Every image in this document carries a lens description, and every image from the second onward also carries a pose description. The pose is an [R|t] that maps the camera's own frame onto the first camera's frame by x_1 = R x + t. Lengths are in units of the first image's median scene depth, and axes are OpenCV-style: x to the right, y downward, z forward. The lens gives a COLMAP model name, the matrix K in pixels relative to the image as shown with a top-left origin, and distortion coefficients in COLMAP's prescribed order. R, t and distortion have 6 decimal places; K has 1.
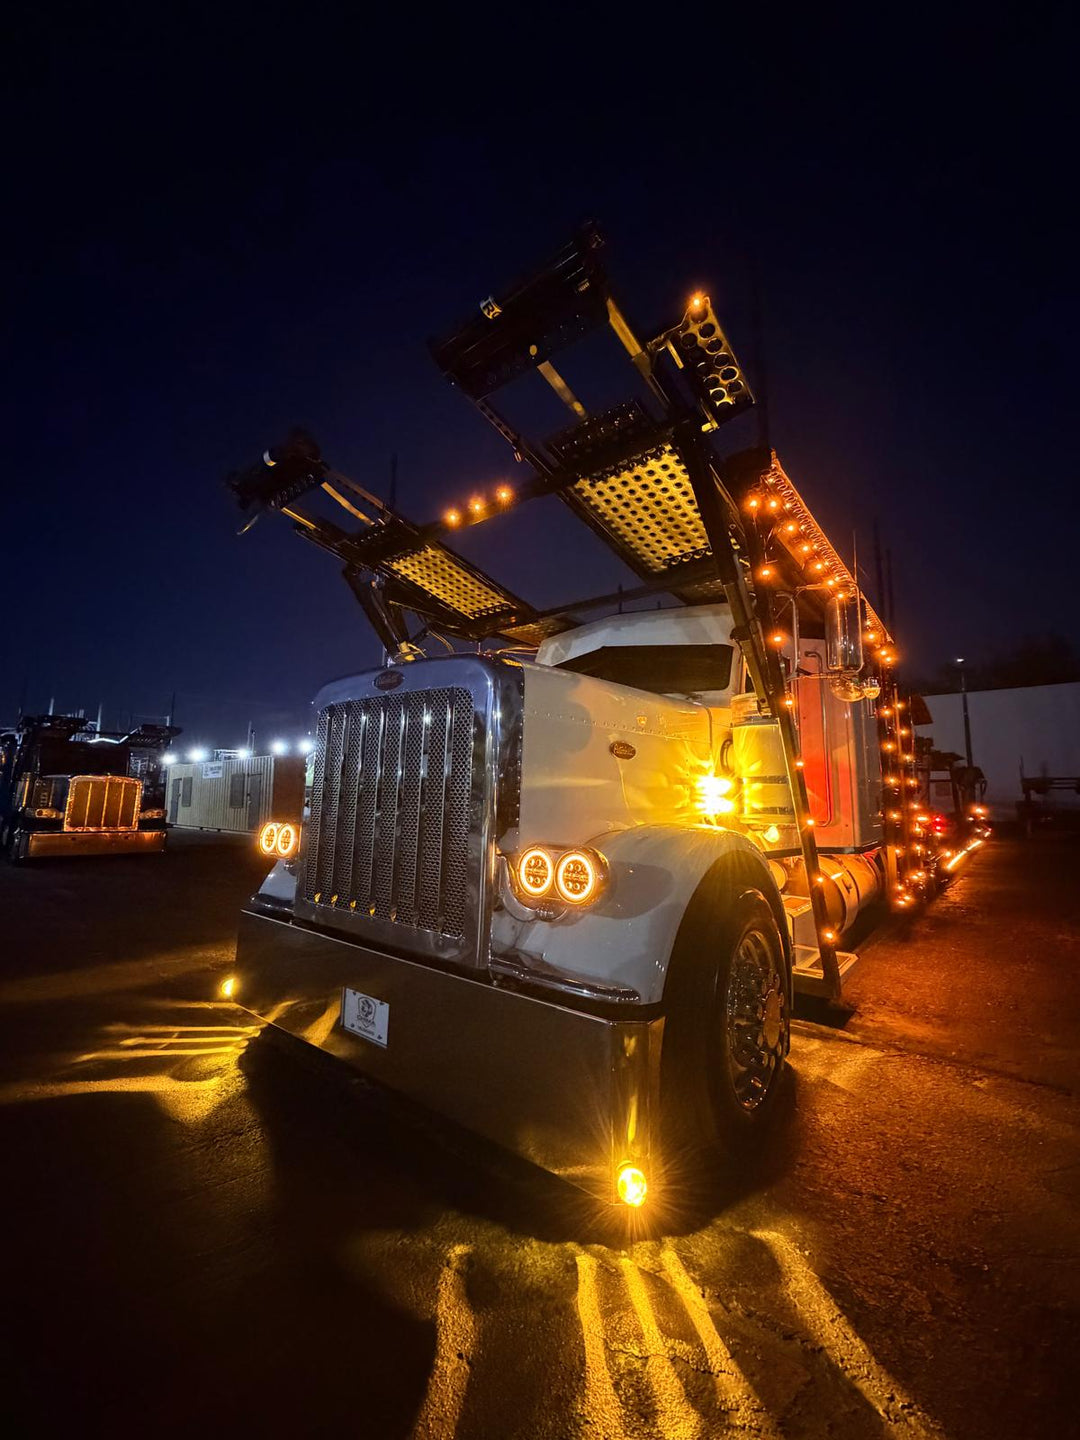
lens RADIAL K [[562.9, 0, 540.0], [0, 562.9, 720.0], [0, 0, 1]] dist [0.016520, -0.010078]
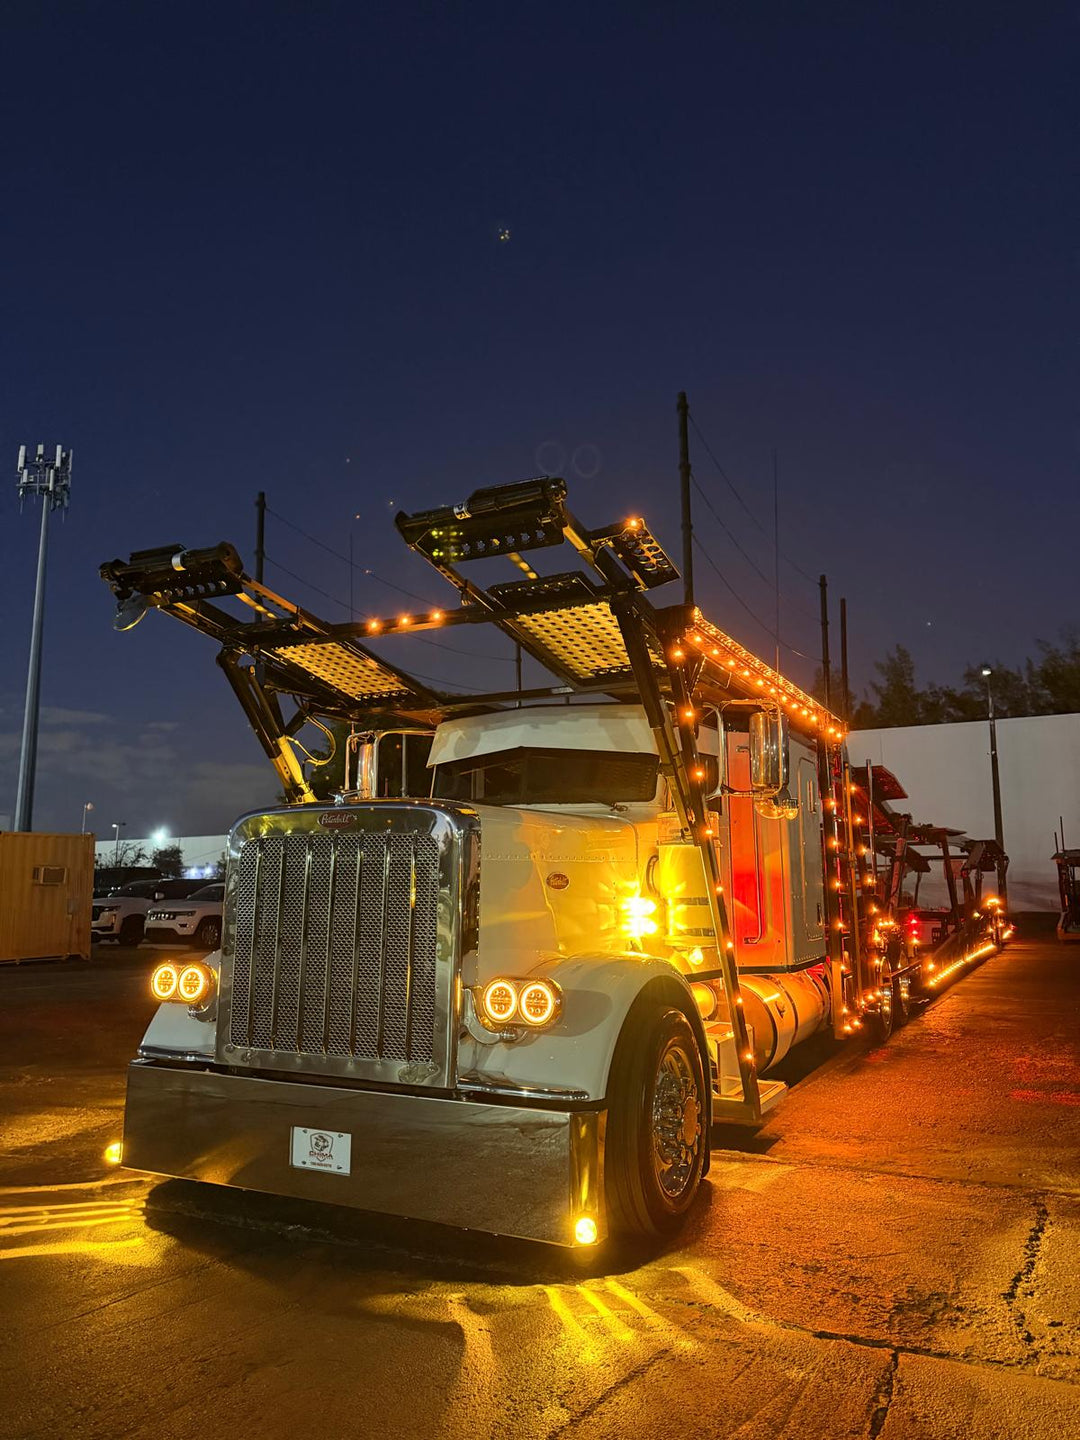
lens RADIAL K [[1017.1, 0, 540.0], [0, 1017.1, 720.0], [0, 0, 1]] dist [0.154786, -0.251674]
pose [[0.977614, 0.014674, 0.209892, -0.251291], [-0.011250, 0.999784, -0.017496, -0.184281], [-0.210104, 0.014743, 0.977568, -0.740713]]
